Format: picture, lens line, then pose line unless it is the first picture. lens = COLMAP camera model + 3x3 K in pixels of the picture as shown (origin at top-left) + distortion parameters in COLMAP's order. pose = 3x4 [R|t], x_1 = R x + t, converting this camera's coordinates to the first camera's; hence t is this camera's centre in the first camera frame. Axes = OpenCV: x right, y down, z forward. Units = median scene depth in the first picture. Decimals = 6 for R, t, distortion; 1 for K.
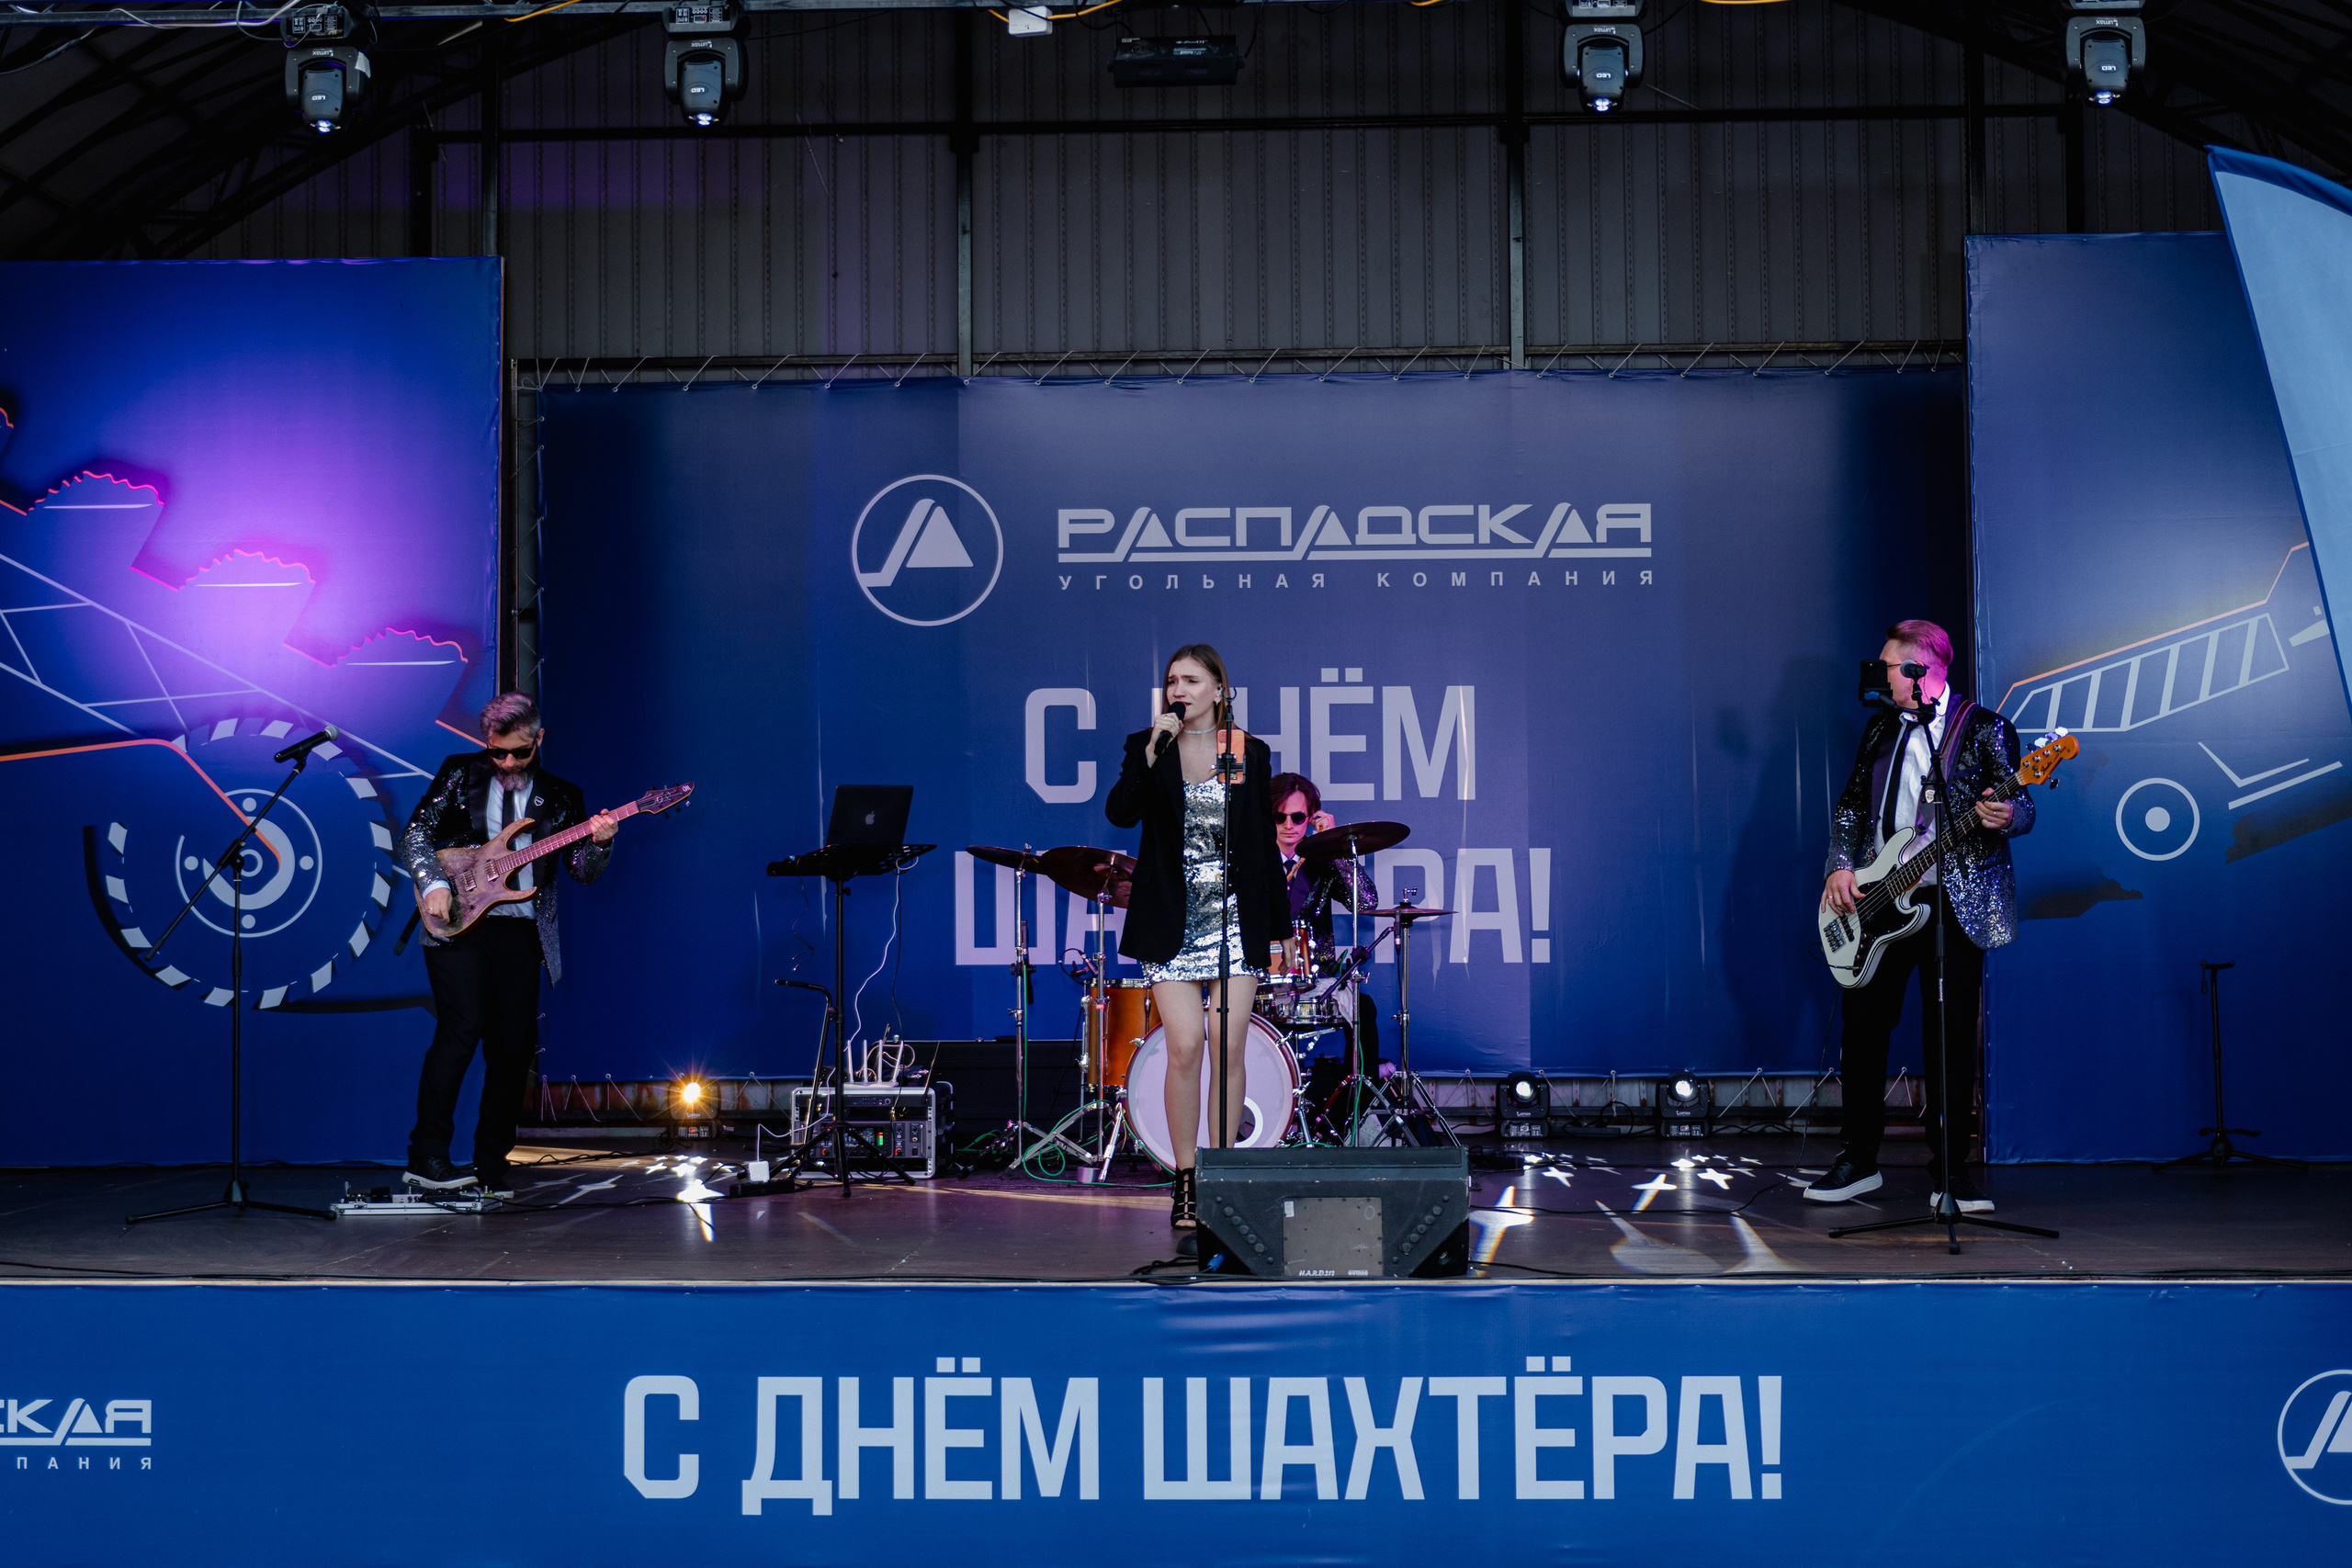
lens RADIAL K [[3579.9, 0, 1169.6], [0, 3579.9, 770.8], [0, 0, 1]] dist [-0.002314, 0.043592]
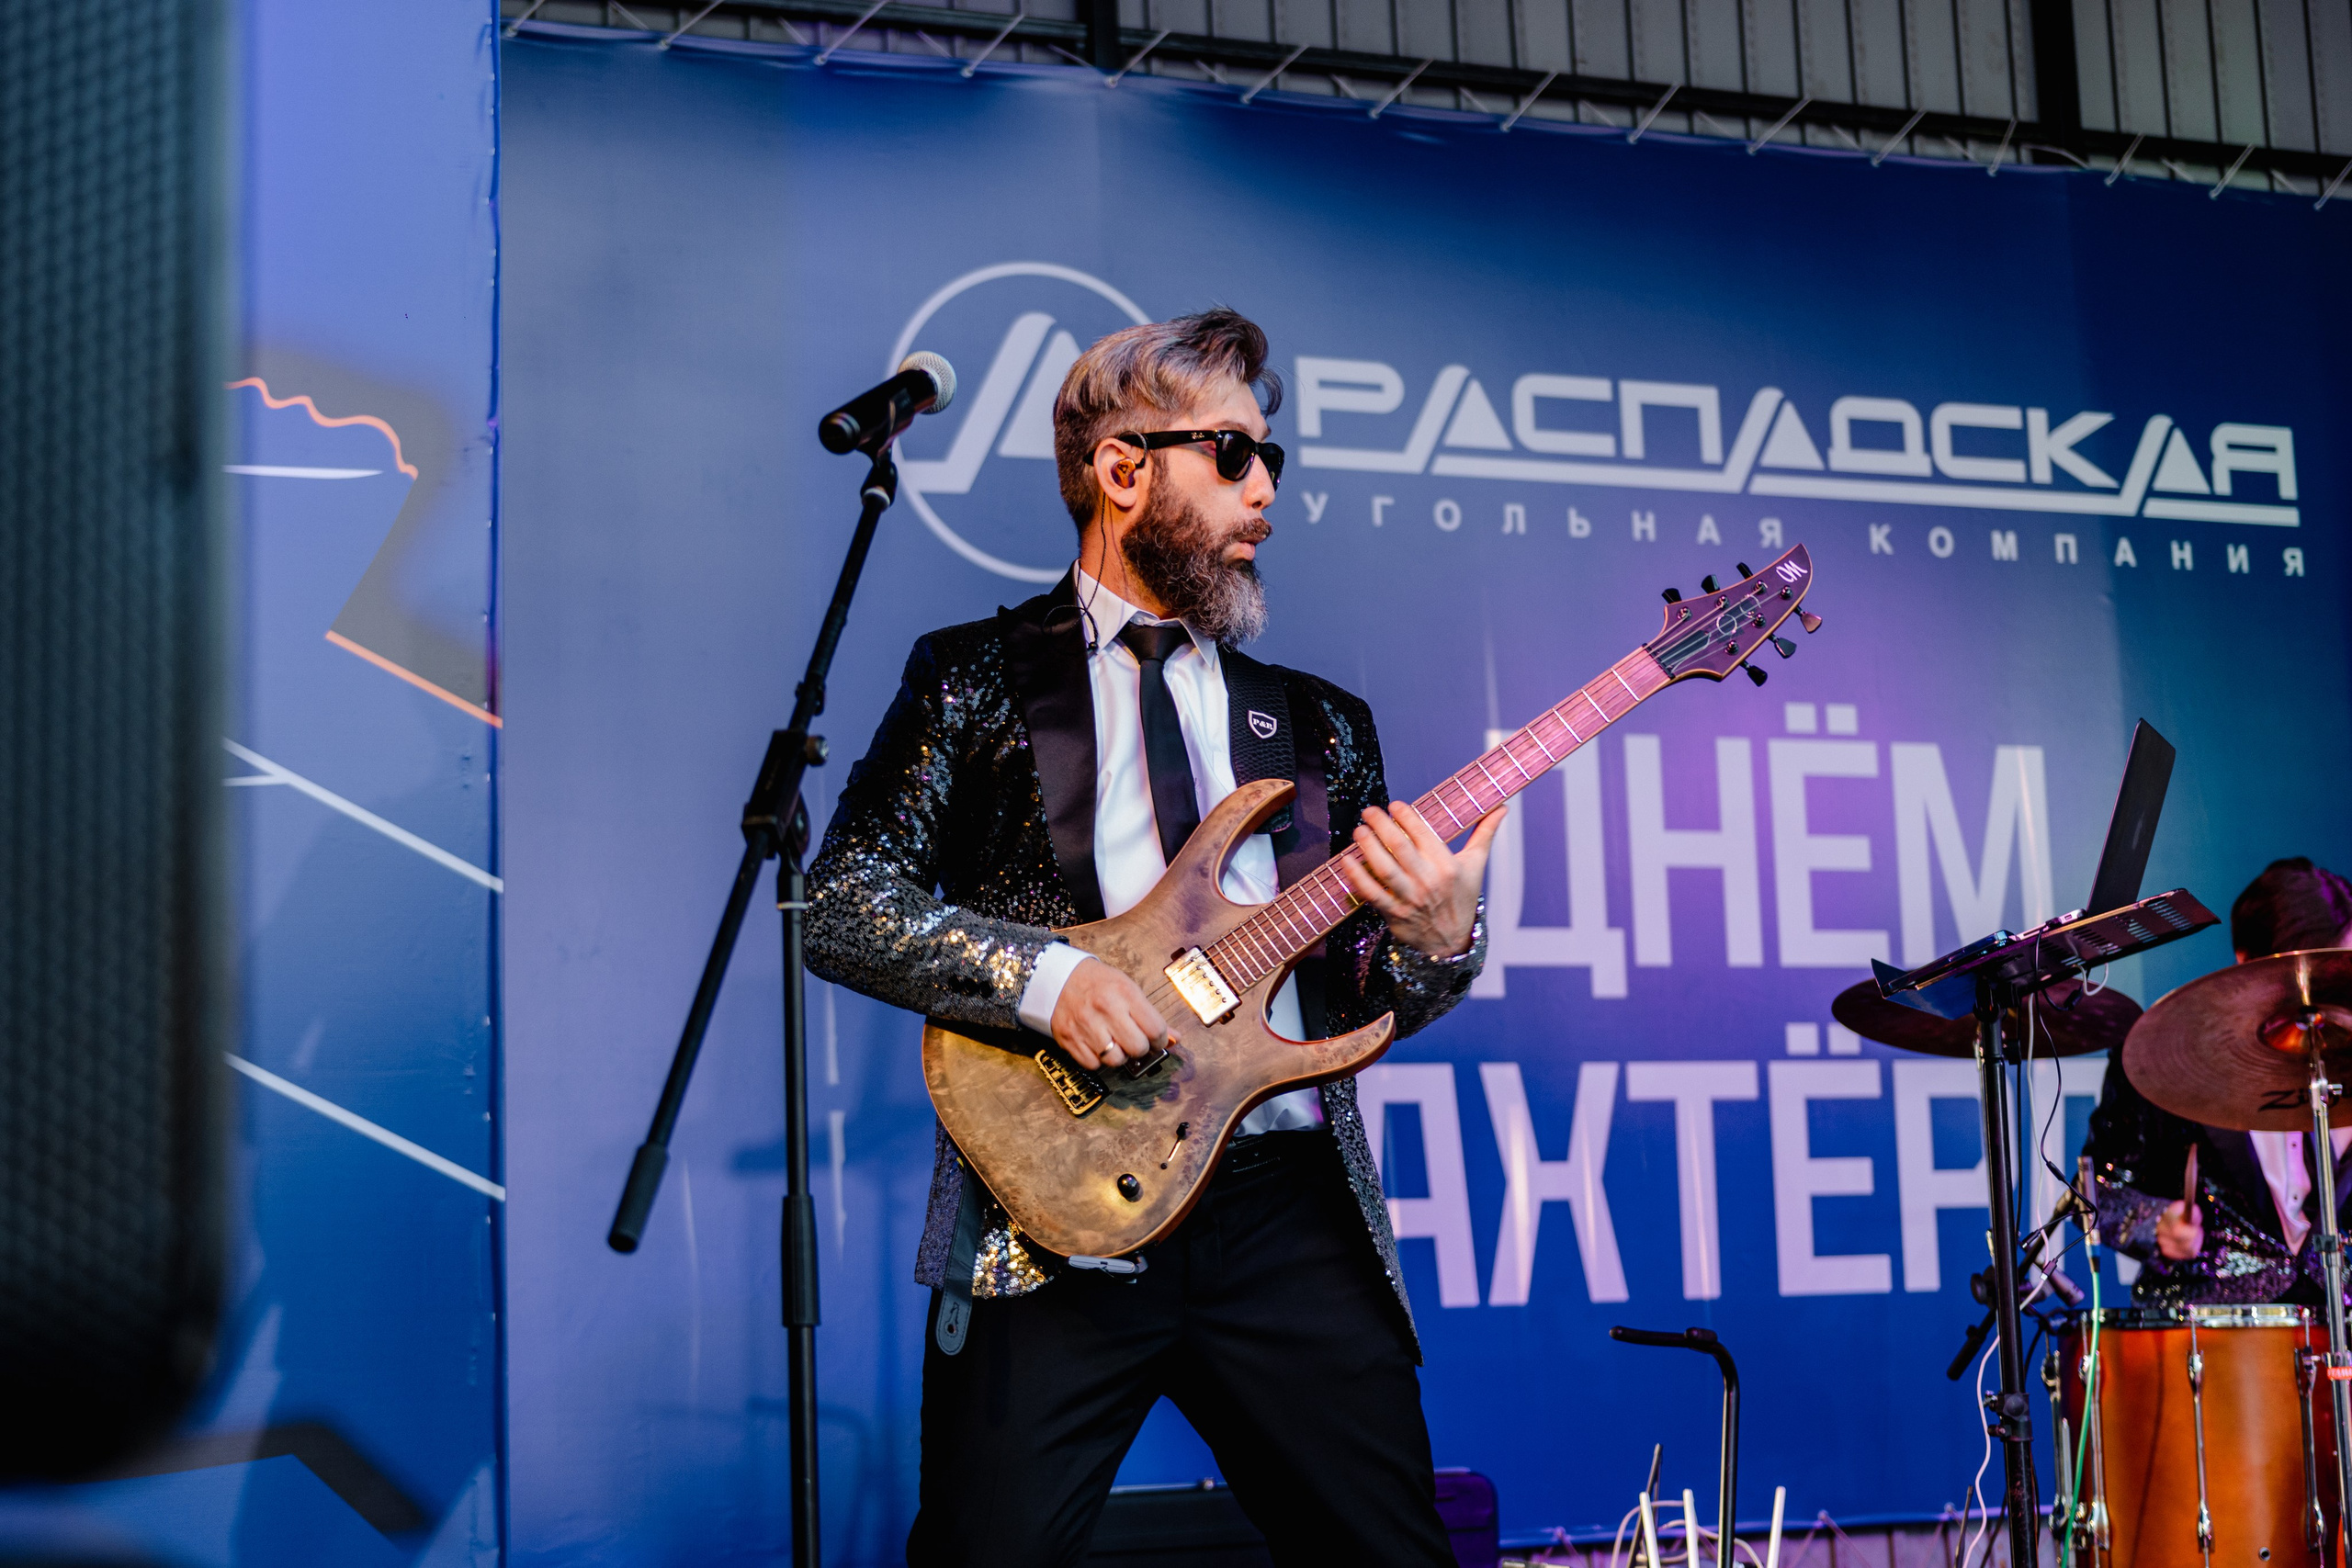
lens RADIAL K [[3613.9, 0, 1167.3], [0, 3613.9, 774.8], [0, 0, 1]] dist [-0.007776, 0.065734]
pose [[0.909022, 0.034751, 0.415296, -0.306688], [0.010869, 0.994201, -0.106983, 0.043055], [-0.416606, 0.101763, 0.903374, 0.712381]]
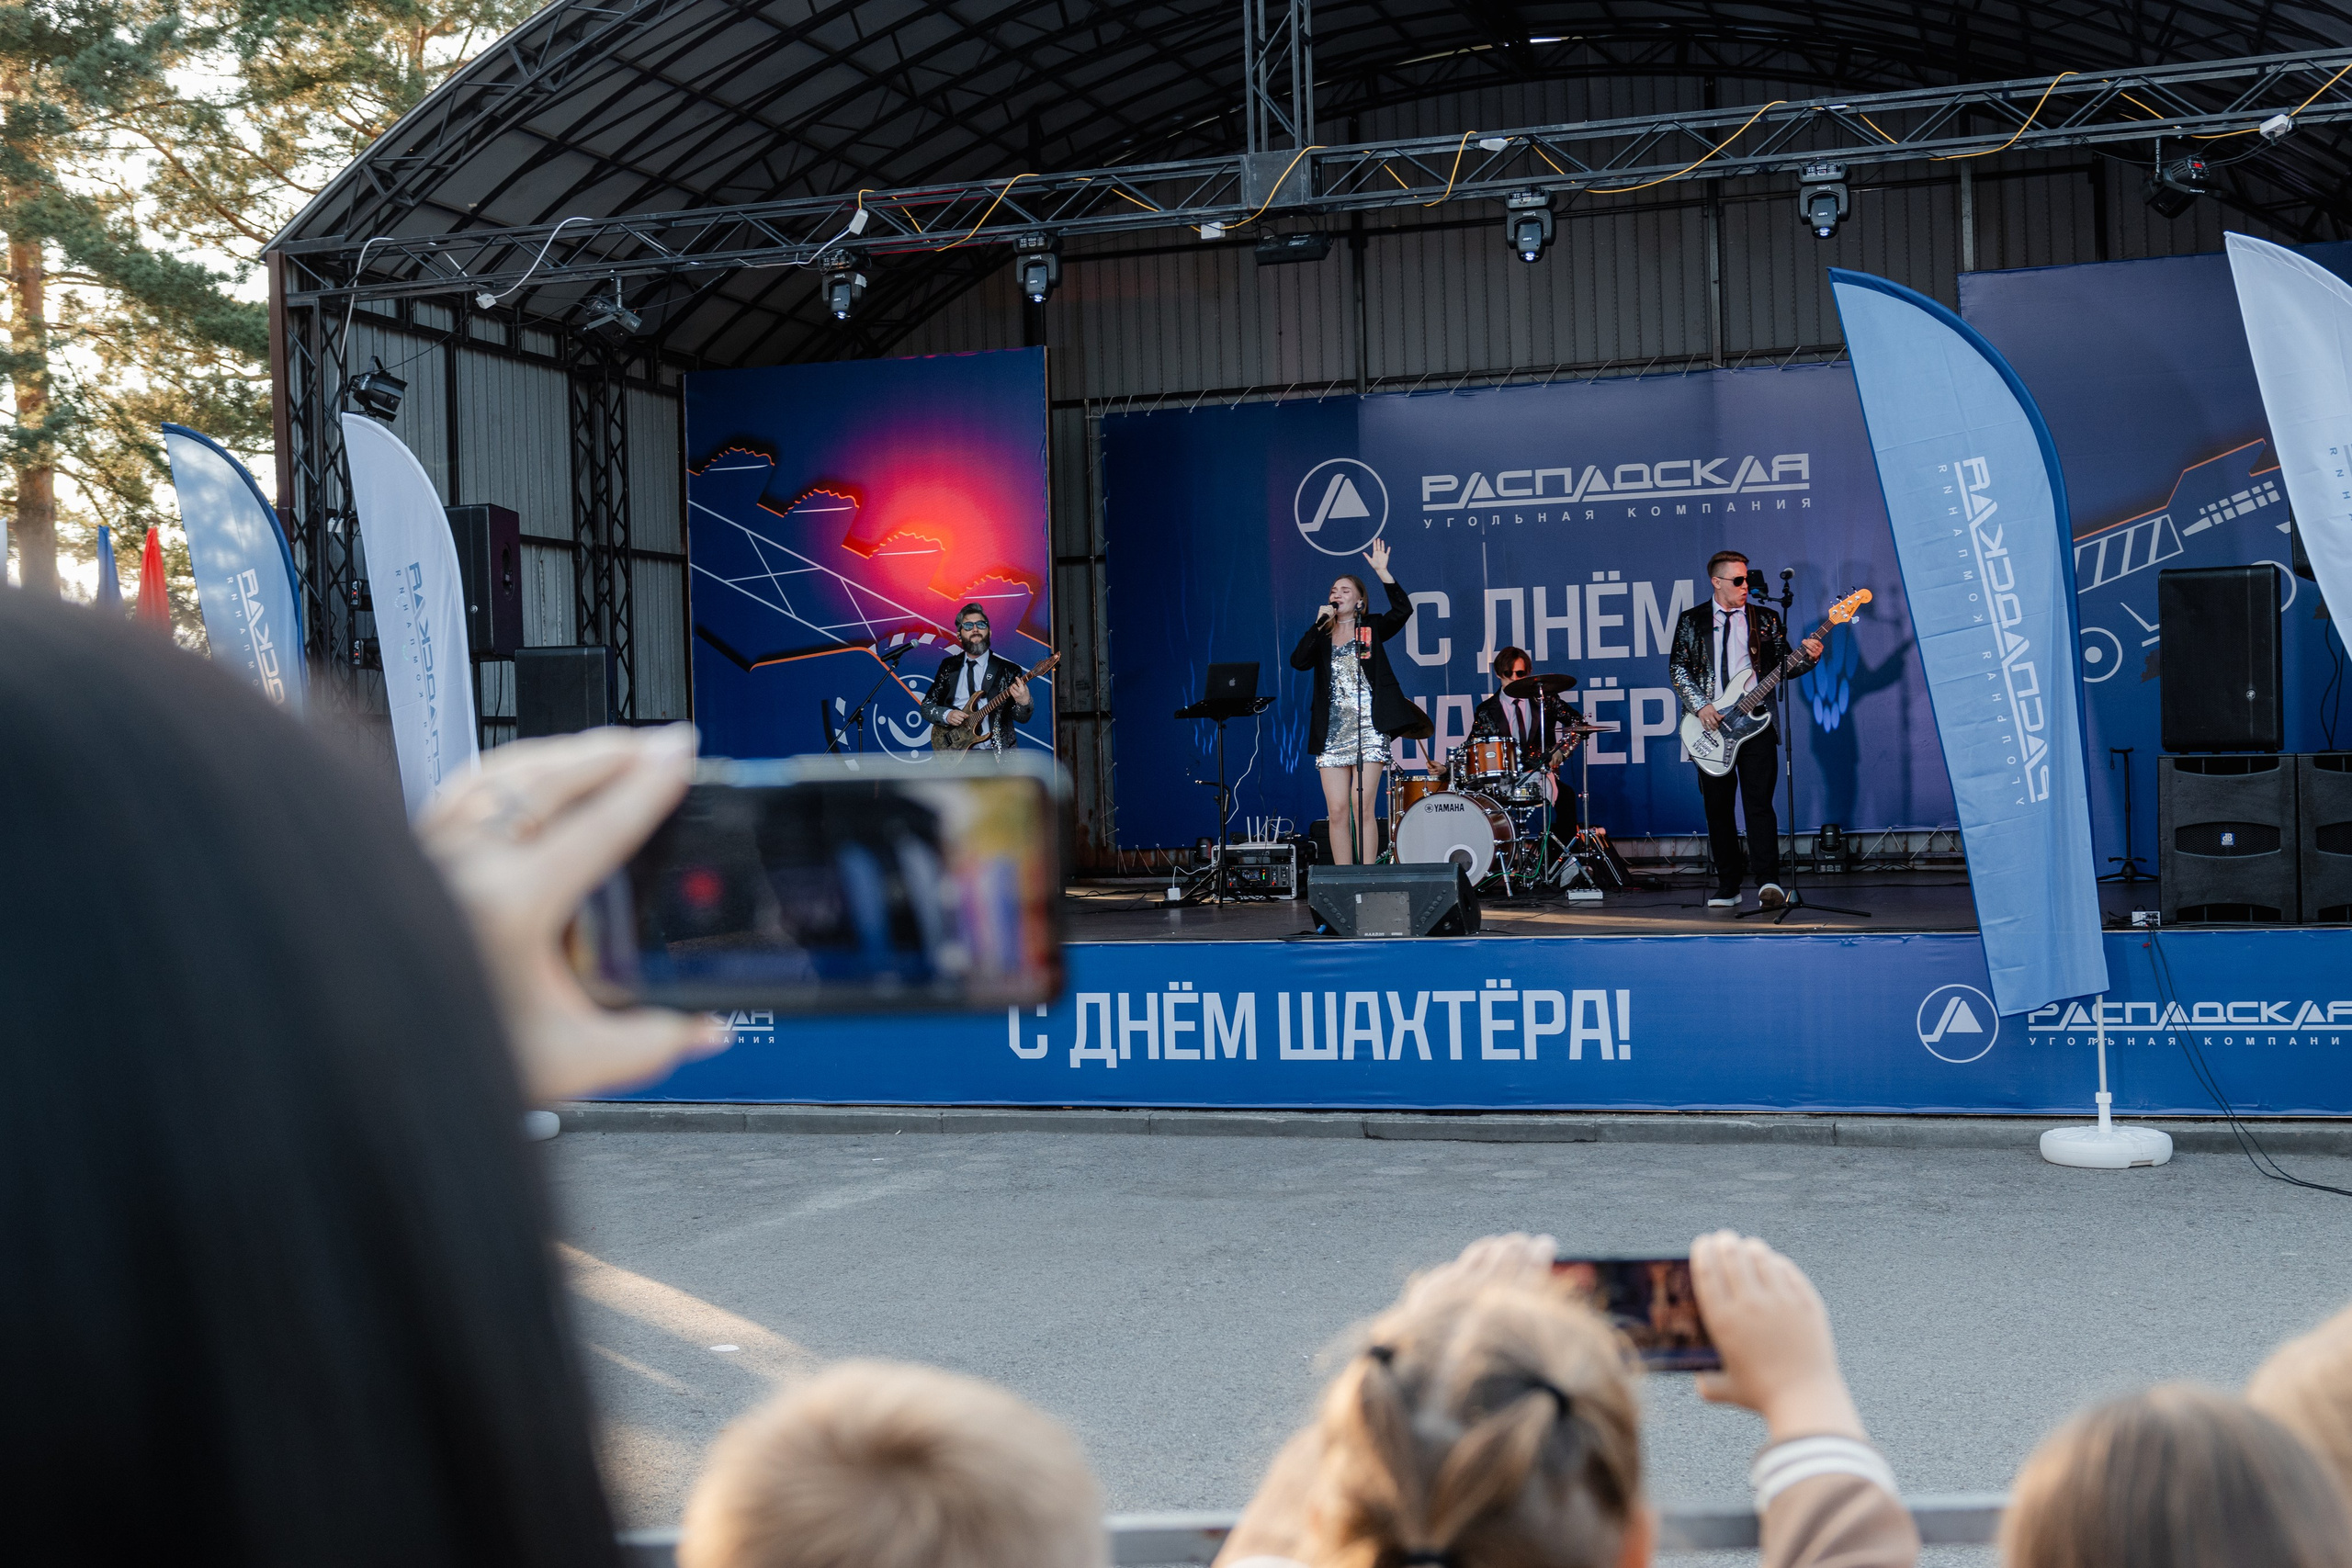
lens RADIAL K [[2876.5, 0, 1177.1], [0, 2876.5, 773.8], [0, 0, 1]] dist [-0.004116, 0.023634]
pose [[0.963690, -0.023067, -0.266024, 0.242788], [0.036351, 0.998320, 0.045120, -0.005507], [0.264536, -0.053152, 0.962910, -0.294496]]
